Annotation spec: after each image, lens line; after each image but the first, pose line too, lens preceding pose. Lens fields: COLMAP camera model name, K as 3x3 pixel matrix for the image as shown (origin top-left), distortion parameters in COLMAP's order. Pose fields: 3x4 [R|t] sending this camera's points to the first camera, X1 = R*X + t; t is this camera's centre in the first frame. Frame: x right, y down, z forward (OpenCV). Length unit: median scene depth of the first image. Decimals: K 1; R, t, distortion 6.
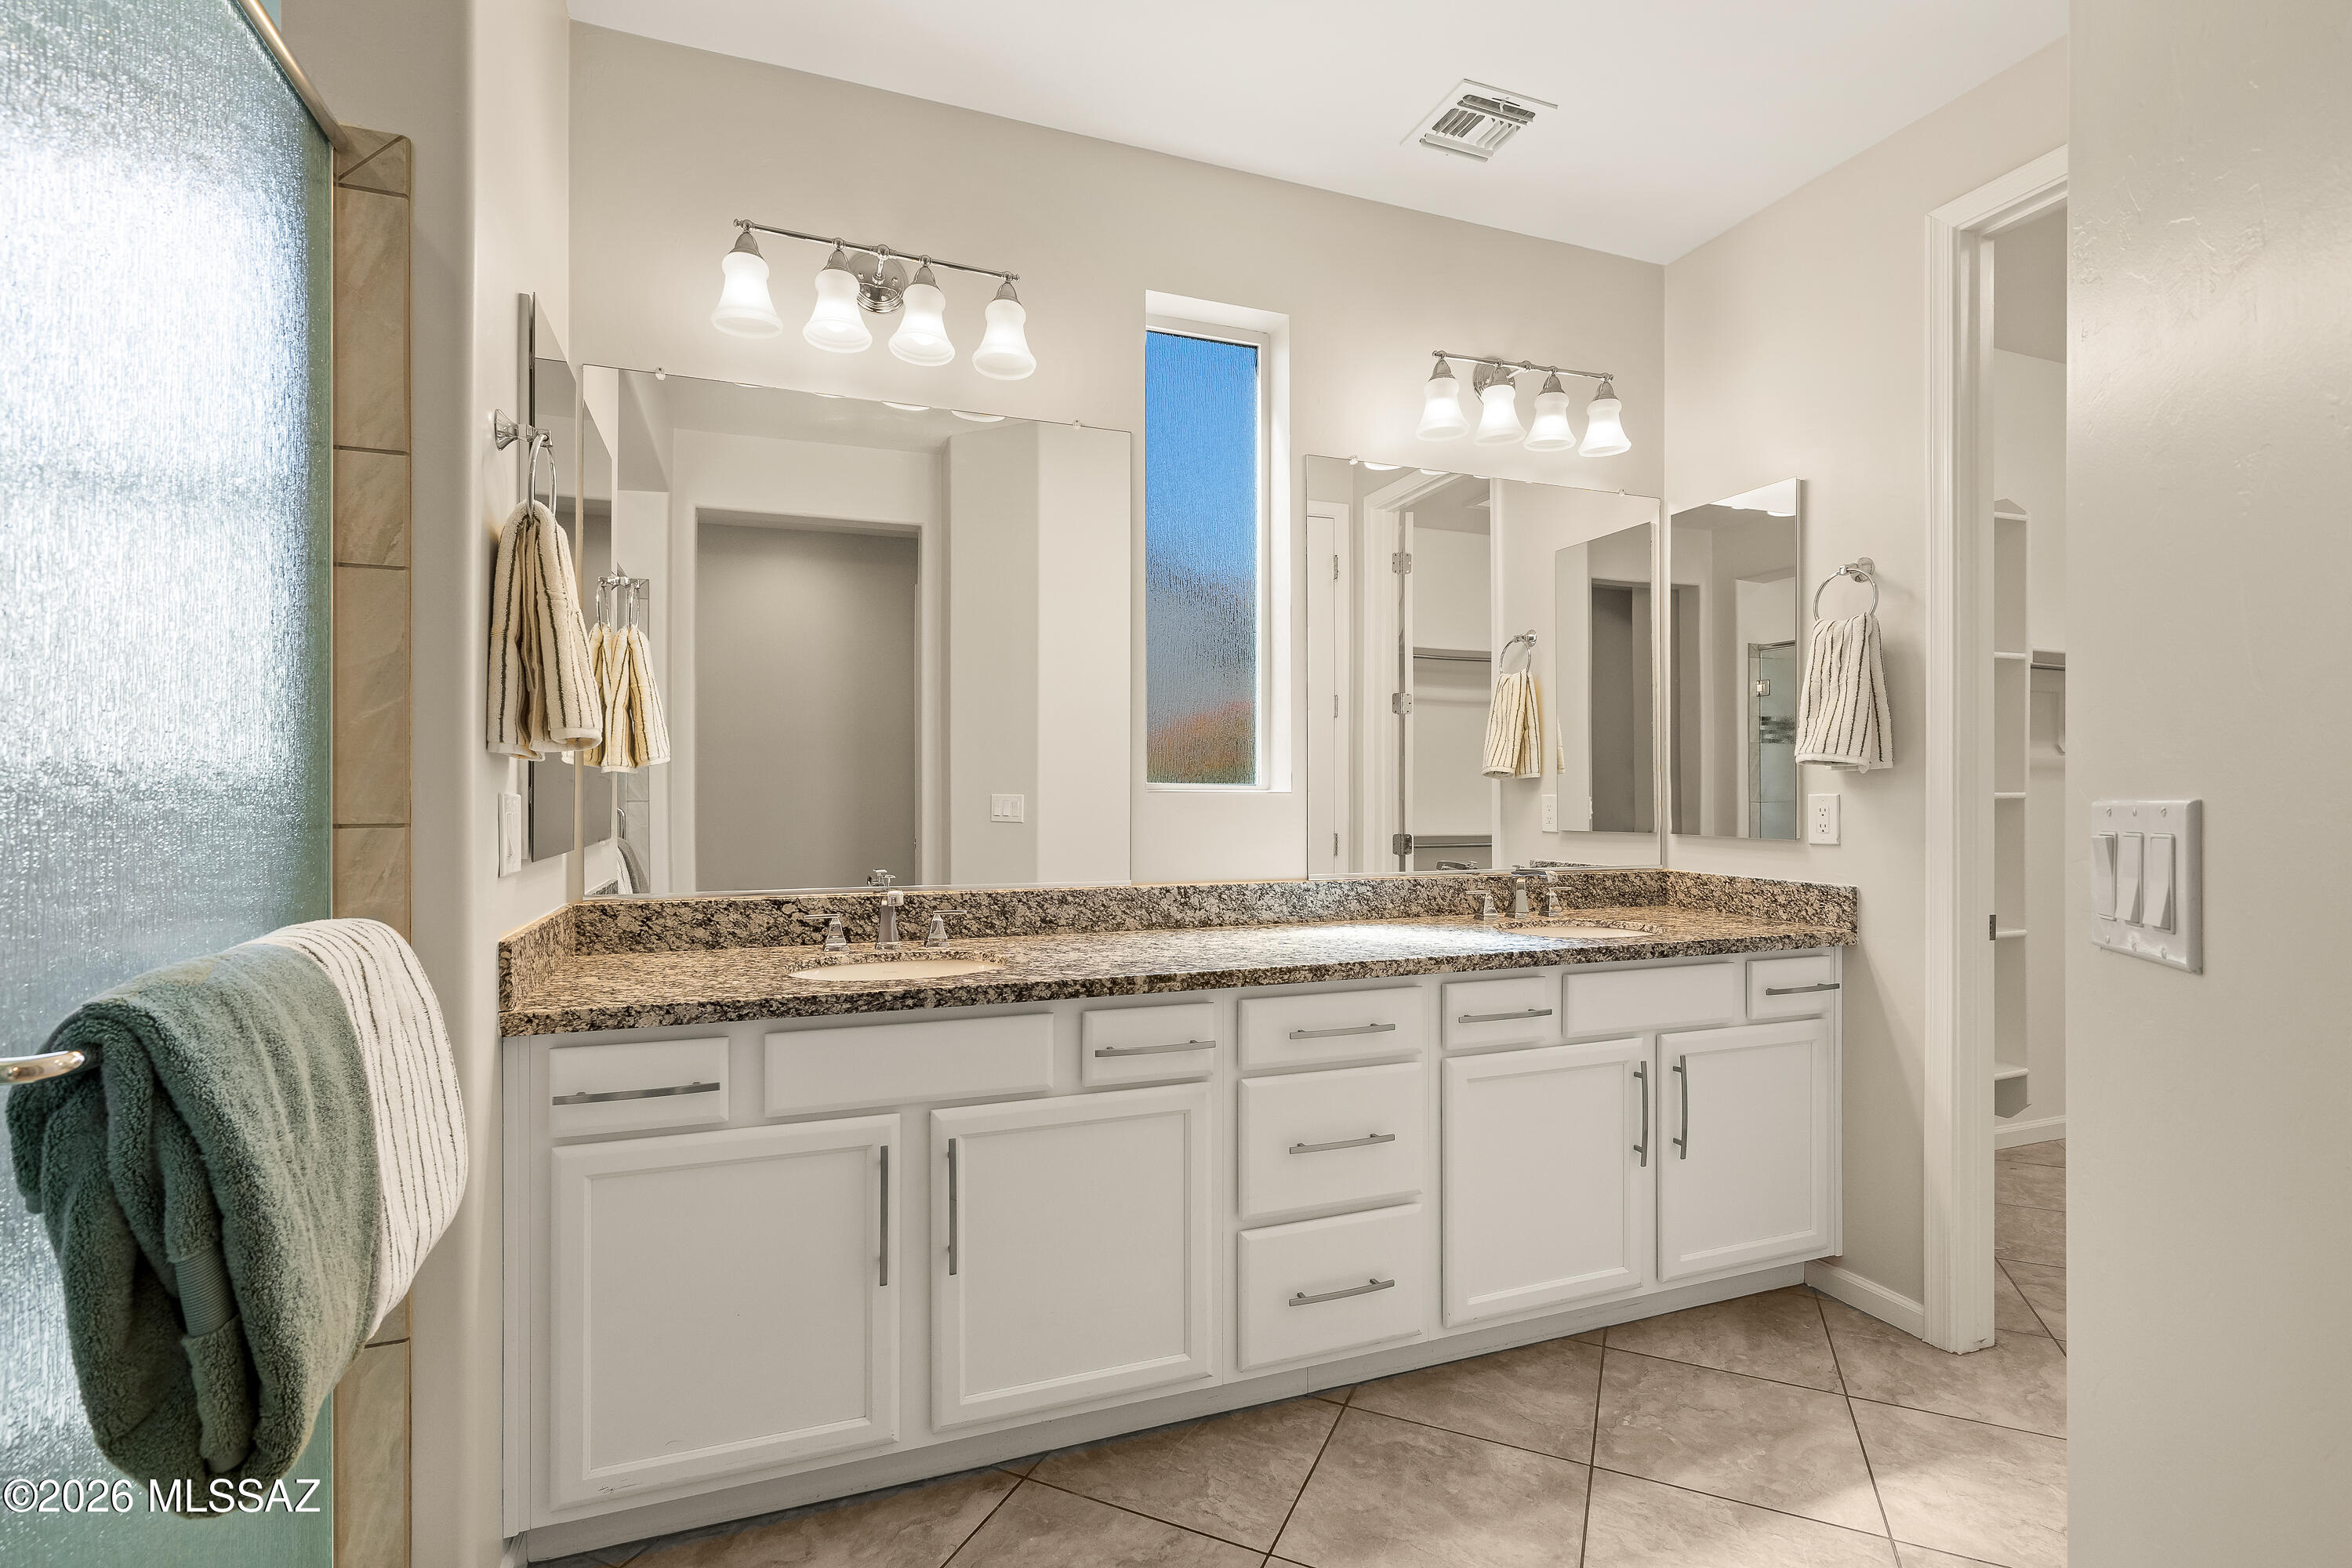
lens RADIAL K [[1070.5, 0, 1165.2], [0, 1070.5, 790.5], [0, 0, 1]] dist [-0.002658, 0.000275]
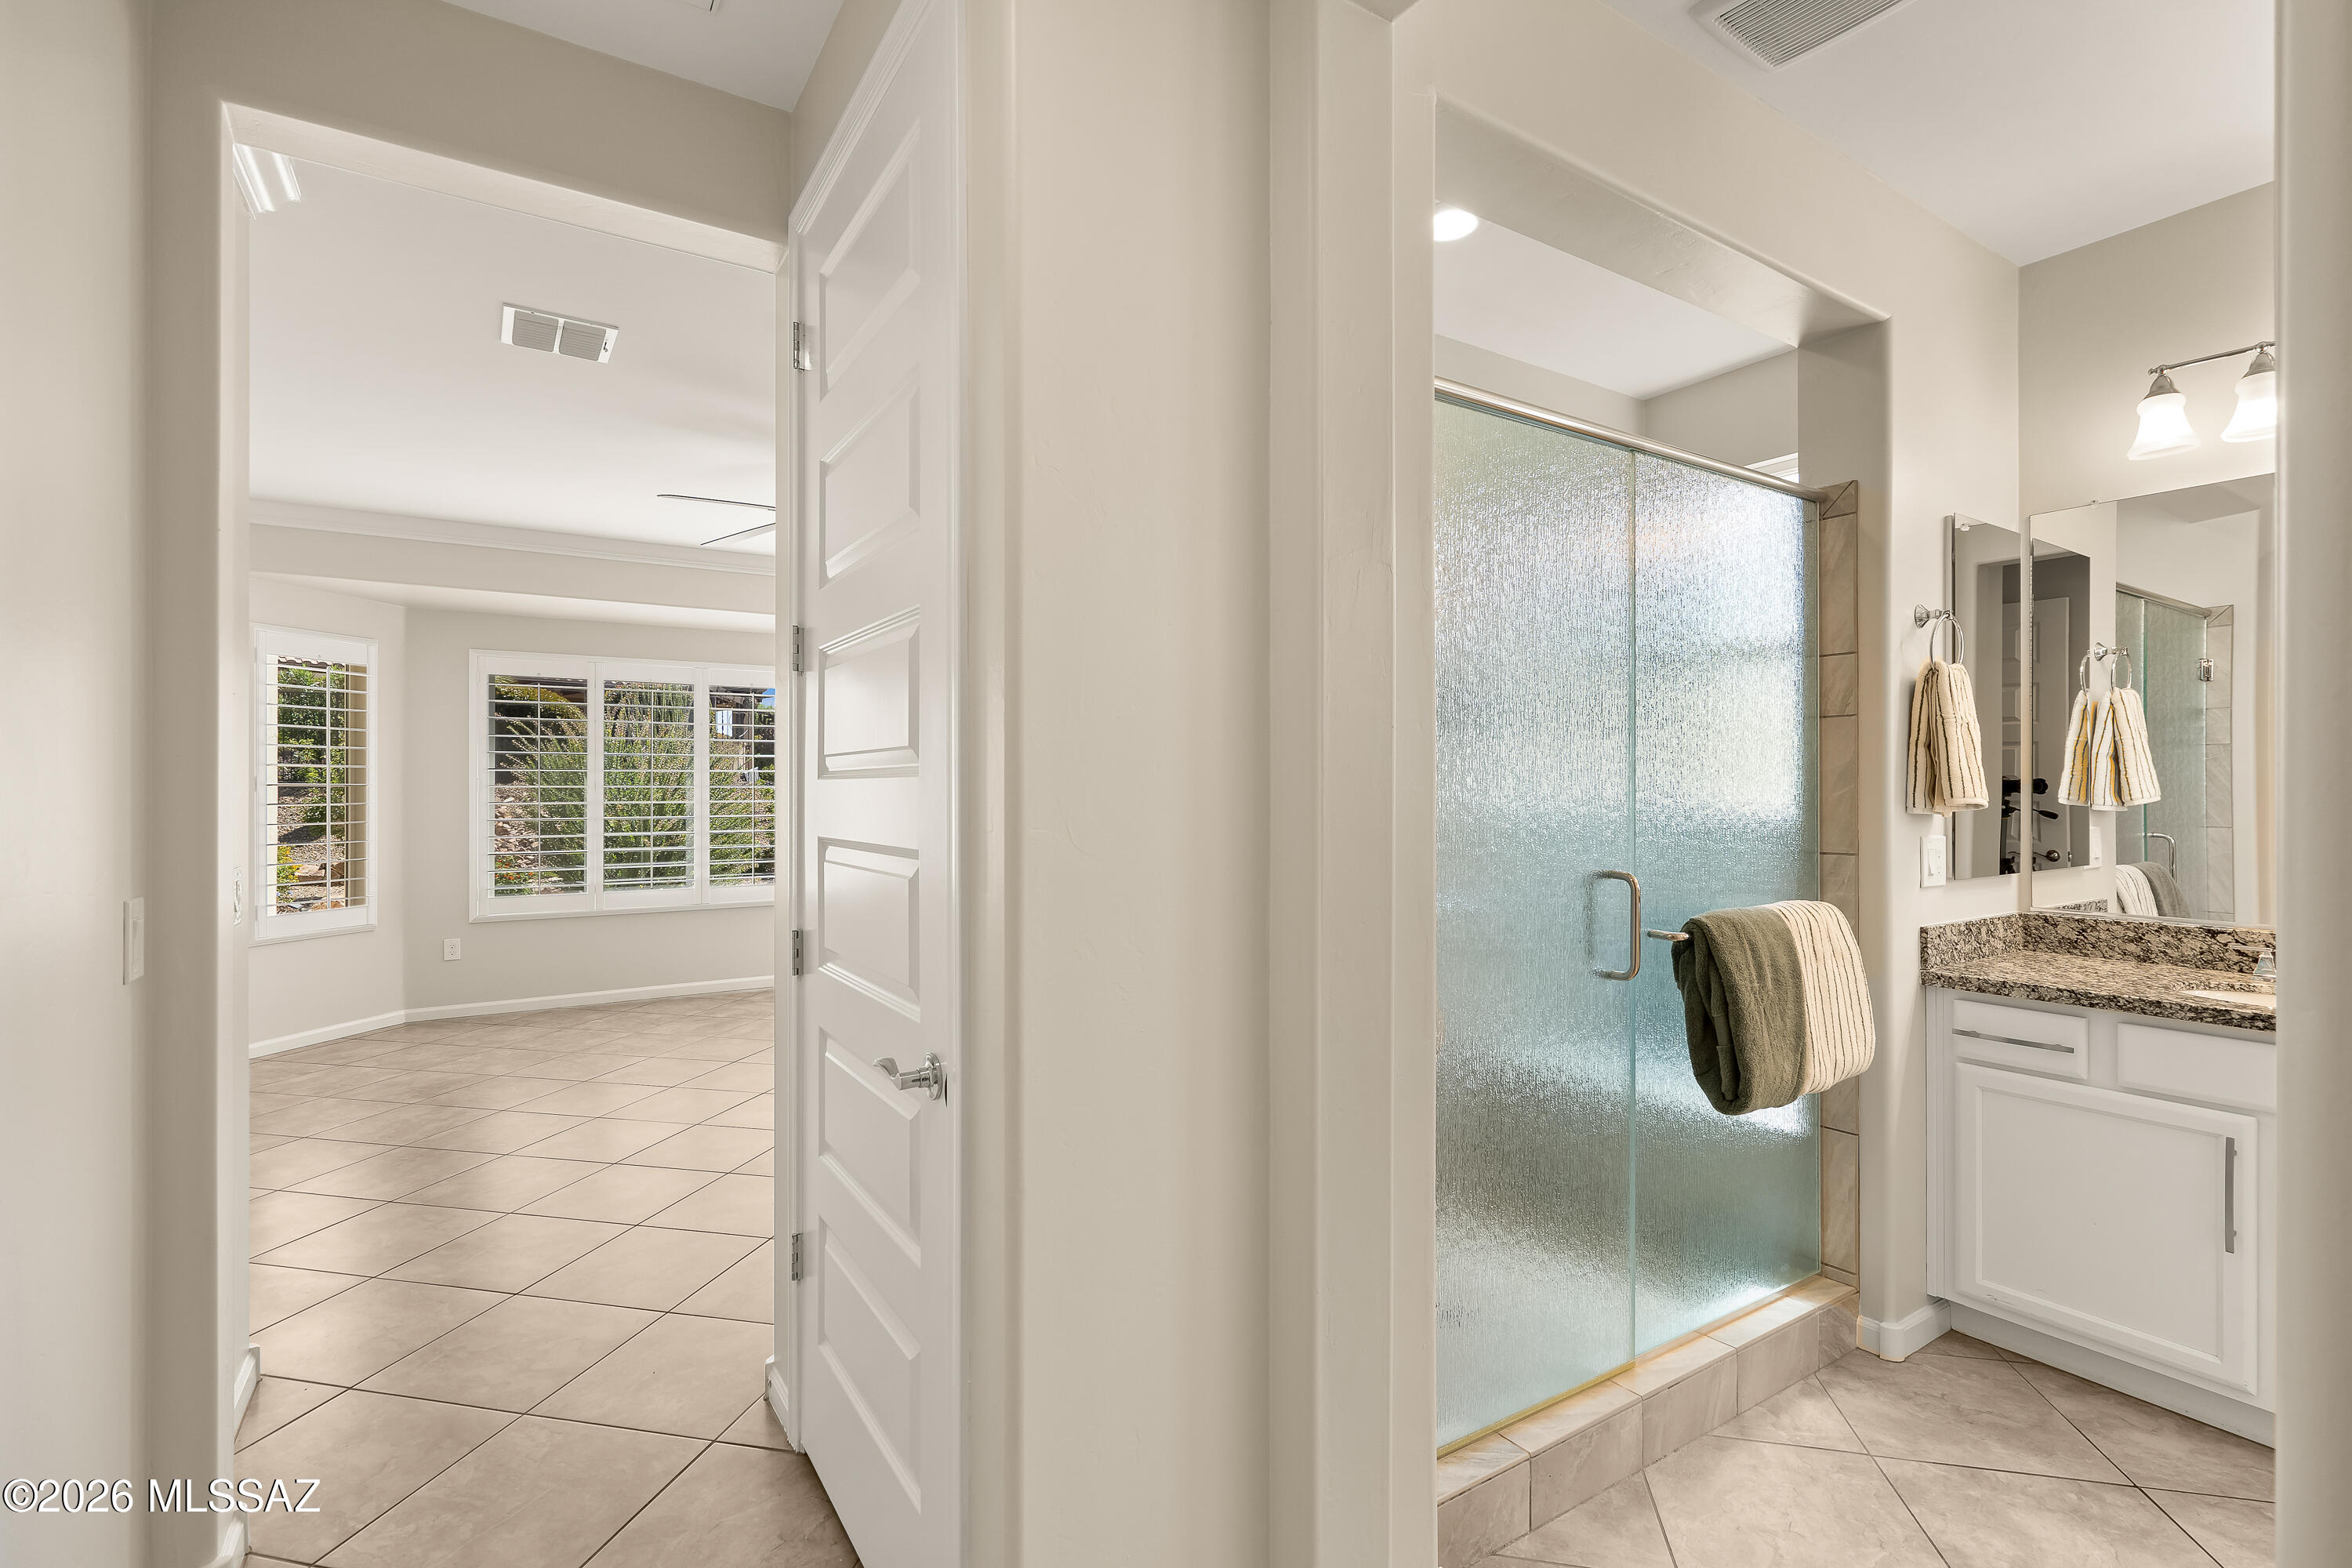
lens RADIAL K [[1070.5, 0, 1165.2], [0, 1070.5, 790.5], [0, 0, 1]] dist [-0.002658, 0.000275]
pose [[0.210086, 0.001566, -0.977682, 0.723159], [0.003605, 0.999991, 0.002377, -0.074412], [0.977676, -0.004024, 0.210078, -0.471127]]
